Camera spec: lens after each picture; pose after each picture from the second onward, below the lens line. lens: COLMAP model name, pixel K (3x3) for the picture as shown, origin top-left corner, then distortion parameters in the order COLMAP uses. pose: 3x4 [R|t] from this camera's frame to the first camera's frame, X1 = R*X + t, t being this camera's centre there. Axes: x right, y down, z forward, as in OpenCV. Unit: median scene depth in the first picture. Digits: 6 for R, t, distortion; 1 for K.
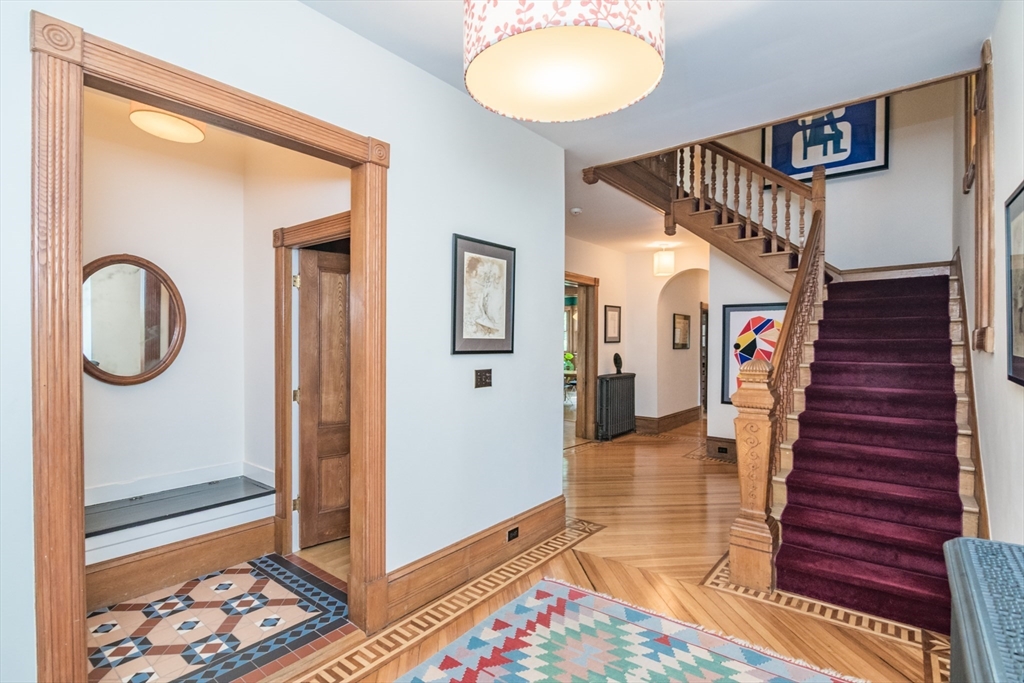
lens RADIAL K [[497.3, 0, 512.5], [0, 497.3, 344.4], [0, 0, 1]] dist [-0.000870, -0.002392]
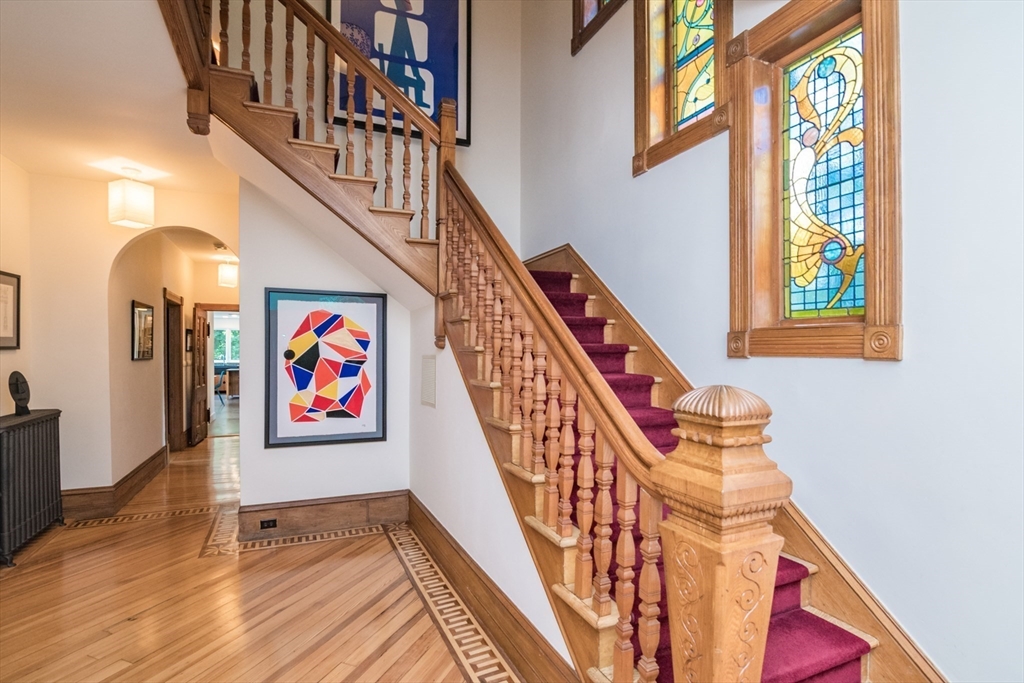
lens RADIAL K [[497.3, 0, 484.6], [0, 497.3, 353.9], [0, 0, 1]] dist [-0.000870, -0.002392]
pose [[0.487982, -0.005768, 0.872835, 0.017802], [0.003508, 0.999983, 0.004647, 0.000602], [-0.872847, 0.000794, 0.487994, 0.472168]]
